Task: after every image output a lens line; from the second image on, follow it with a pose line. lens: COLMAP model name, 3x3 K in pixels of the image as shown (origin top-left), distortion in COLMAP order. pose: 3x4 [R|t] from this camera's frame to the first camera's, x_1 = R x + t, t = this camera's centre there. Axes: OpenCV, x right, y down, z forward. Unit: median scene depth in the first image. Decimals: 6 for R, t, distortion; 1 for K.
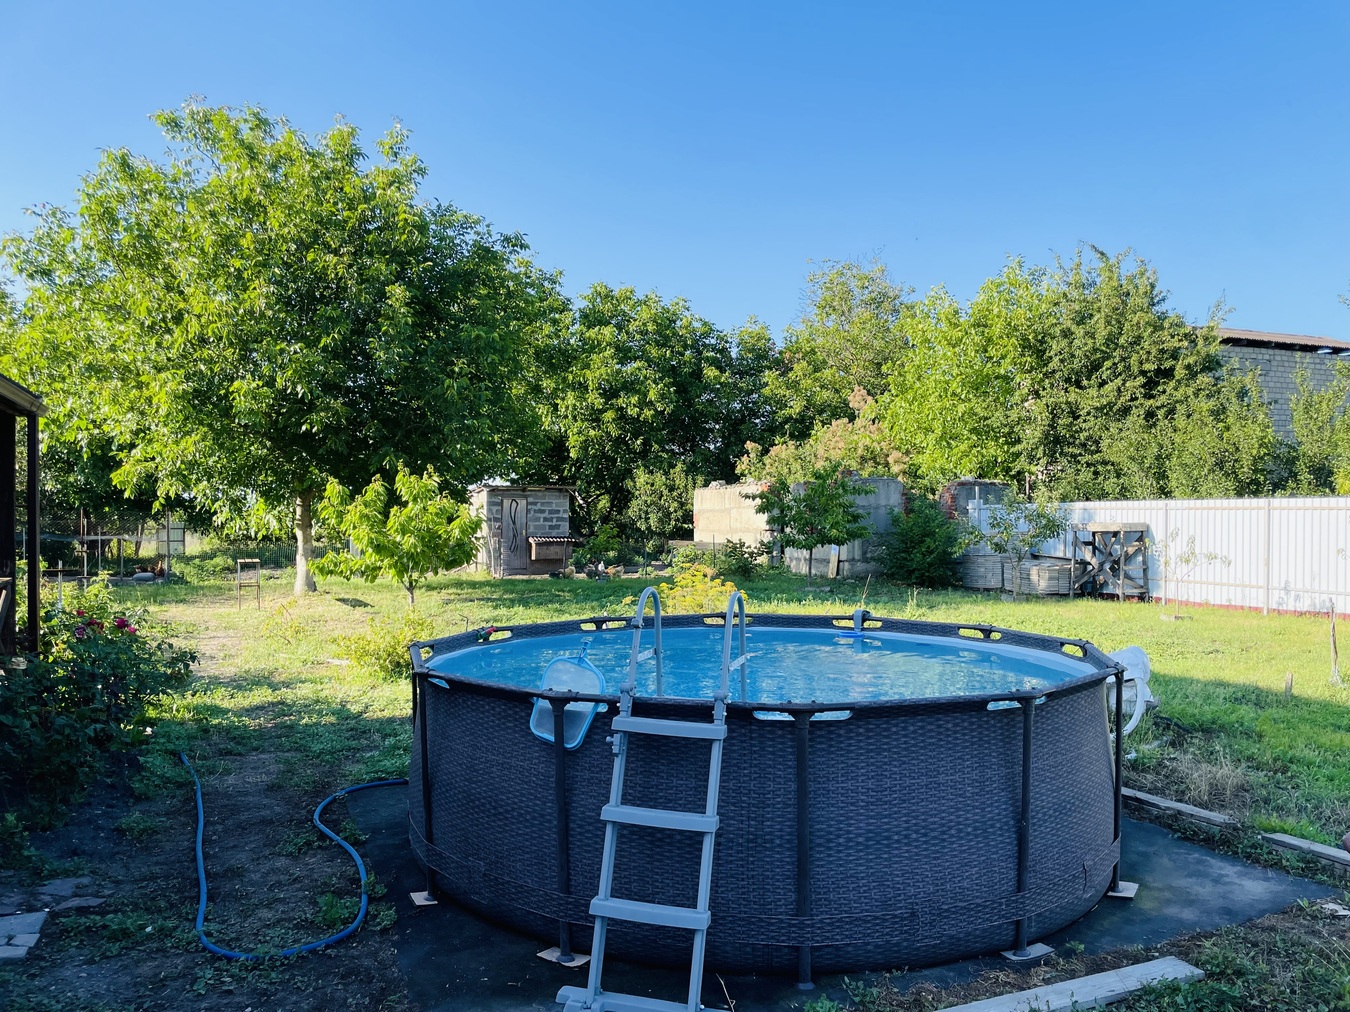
lens RADIAL K [[1012.2, 0, 690.8], [0, 1012.2, 535.1], [0, 0, 1]] dist [0.101524, -0.173138]
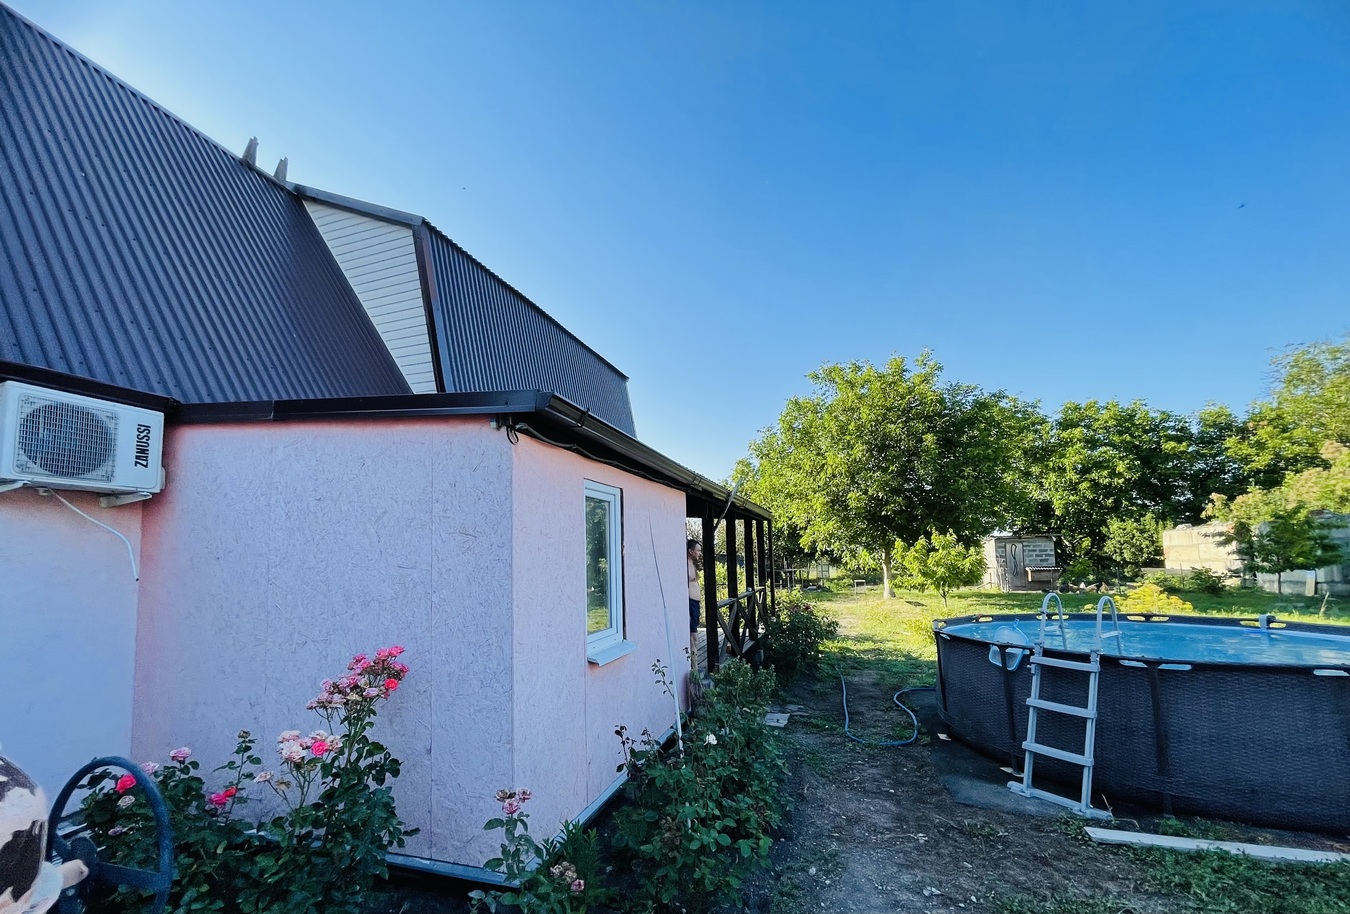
lens RADIAL K [[563.2, 0, 657.7], [0, 563.2, 507.8], [0, 0, 1]] dist [-0.000655, -0.000130]
pose [[0.731144, -0.084909, -0.676919, 0.036281], [0.013389, 0.993819, -0.110198, -0.000832], [0.682092, 0.071507, 0.727762, -0.079616]]
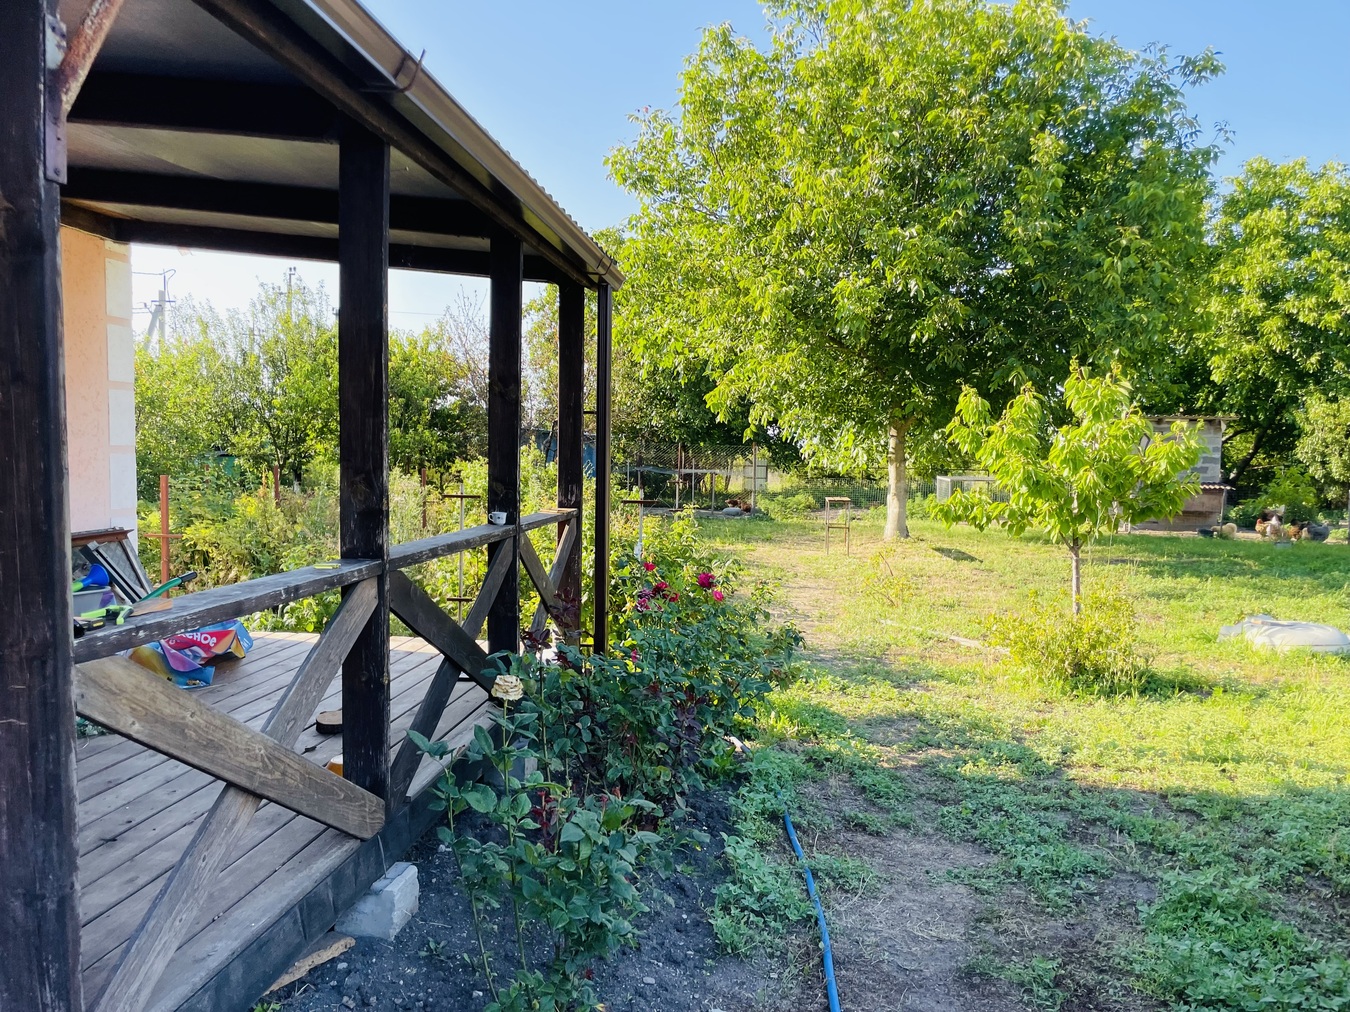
lens RADIAL K [[1012.2, 0, 690.8], [0, 1012.2, 535.1], [0, 0, 1]] dist [0.101524, -0.173138]
pose [[0.862720, 0.053870, -0.502805, -0.106095], [-0.026668, 0.997773, 0.061143, 0.006376], [0.504979, -0.039340, 0.862235, 0.193995]]
